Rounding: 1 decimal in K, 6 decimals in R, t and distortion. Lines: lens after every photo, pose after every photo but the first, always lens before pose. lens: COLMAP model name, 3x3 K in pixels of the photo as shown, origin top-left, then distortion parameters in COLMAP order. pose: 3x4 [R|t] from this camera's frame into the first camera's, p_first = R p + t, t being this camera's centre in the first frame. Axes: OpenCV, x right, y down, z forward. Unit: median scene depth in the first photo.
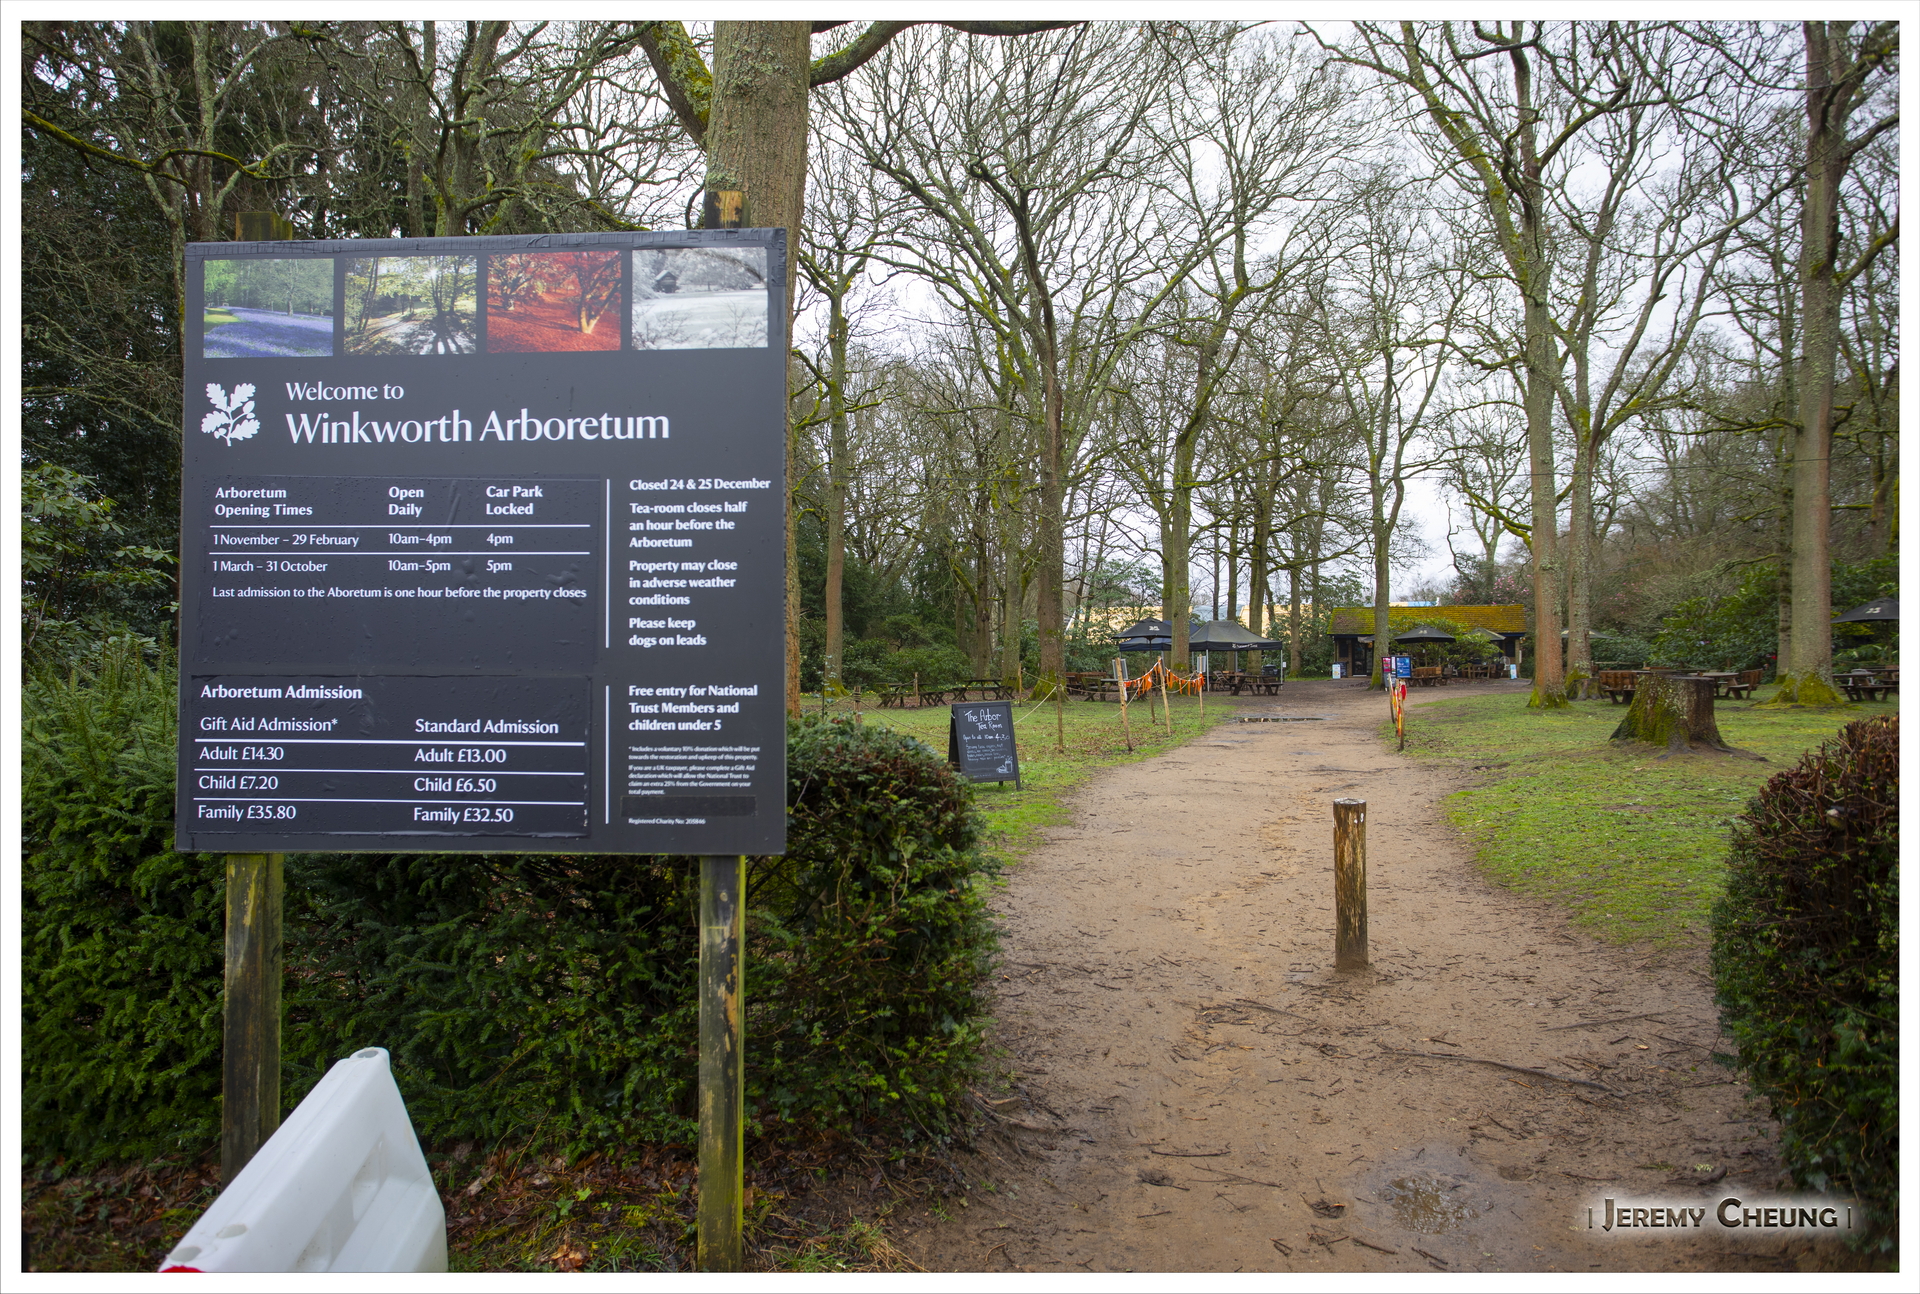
lens RADIAL K [[1445.7, 0, 960.0], [0, 1445.7, 647.0], [0, 0, 1]] dist [-0.000811, -0.000254]
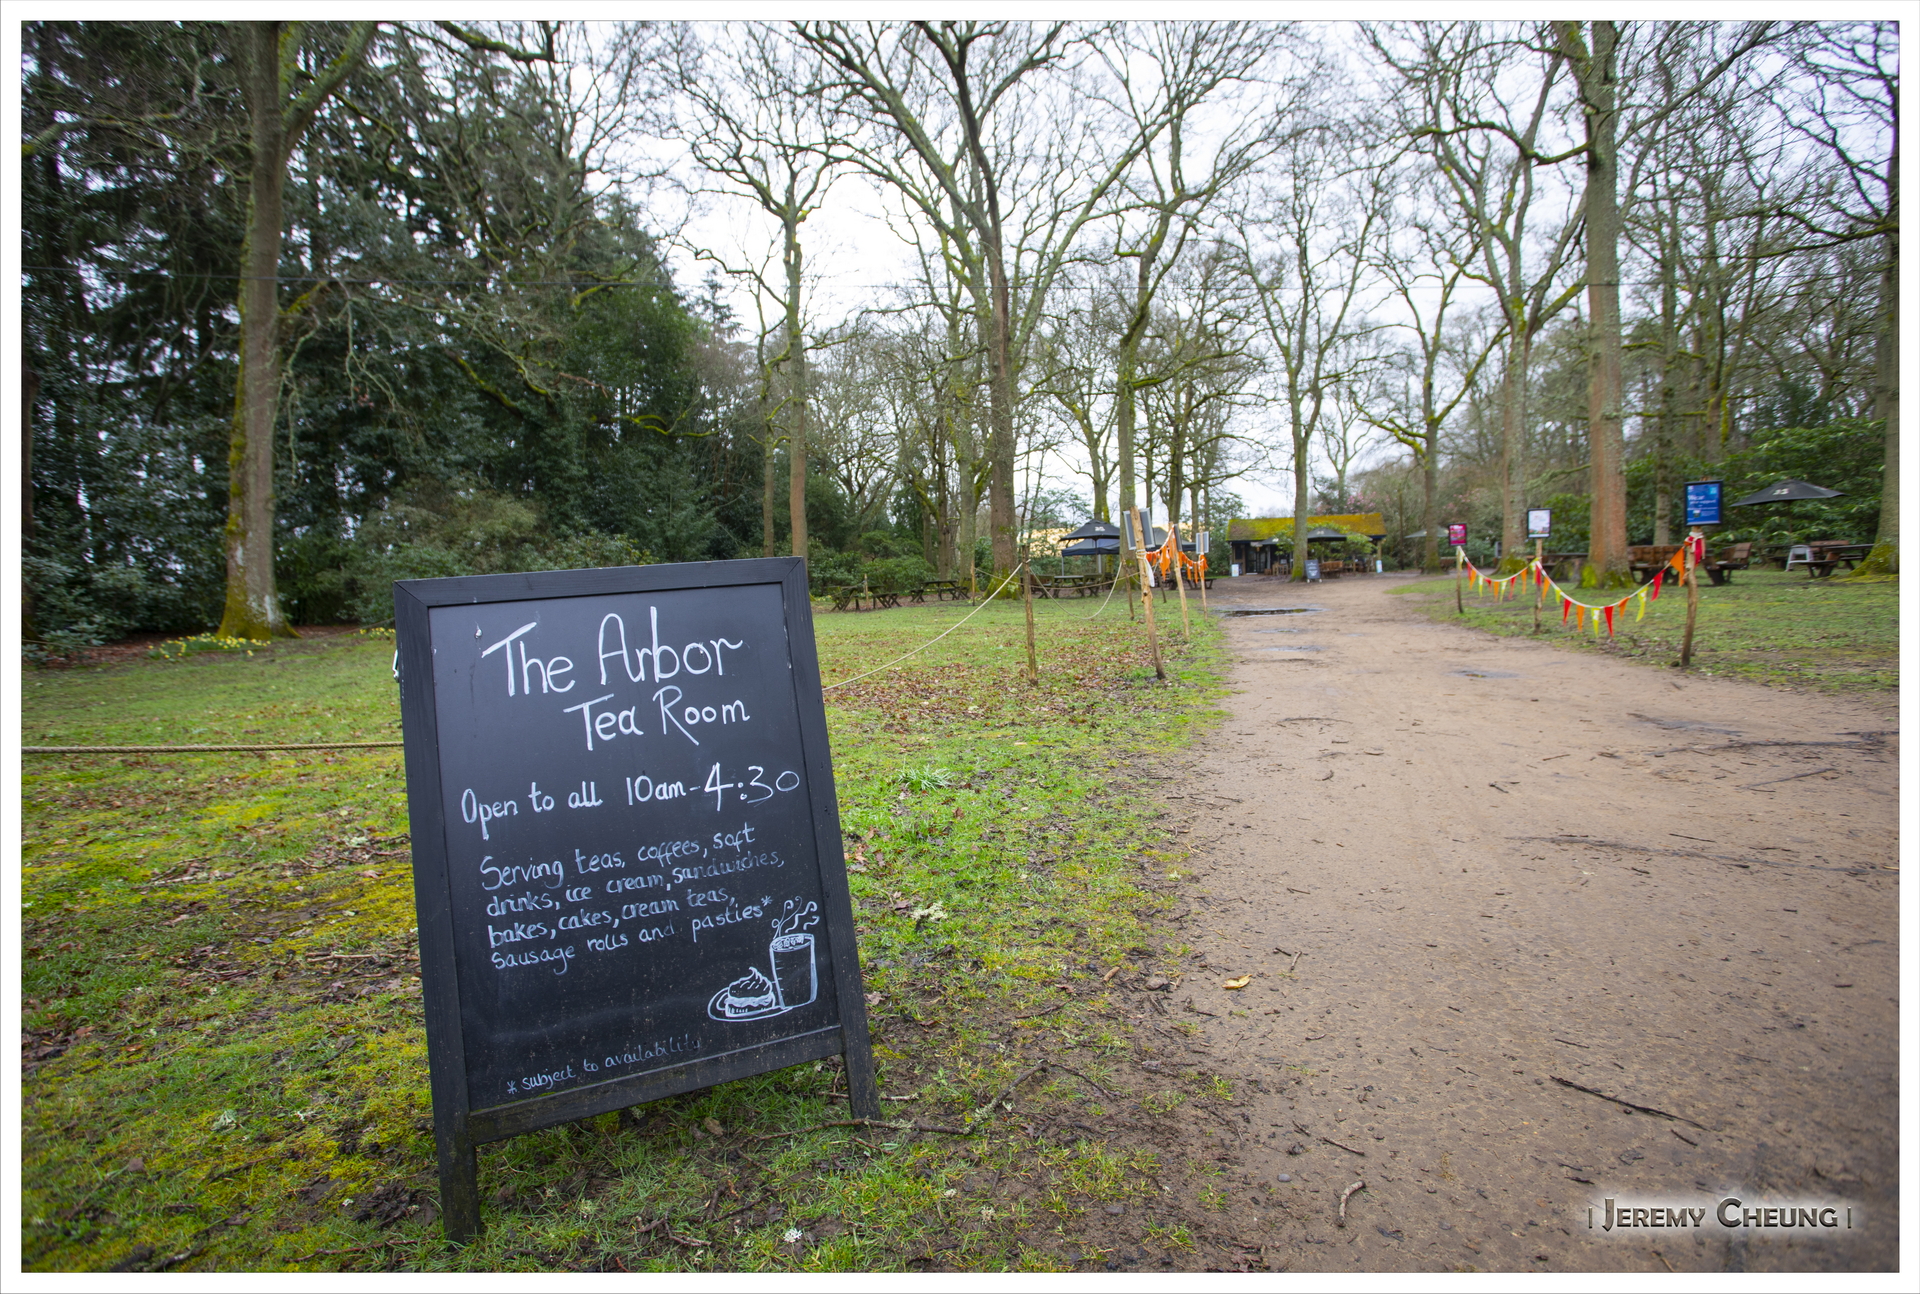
lens RADIAL K [[1047.4, 0, 960.0], [0, 1047.4, 647.0], [0, 0, 1]] dist [-0.041535, -0.000007]
pose [[0.999307, -0.030921, 0.020706, 0.011454], [0.029204, 0.996474, 0.078653, 0.008930], [-0.023065, -0.077994, 0.996687, 0.201984]]
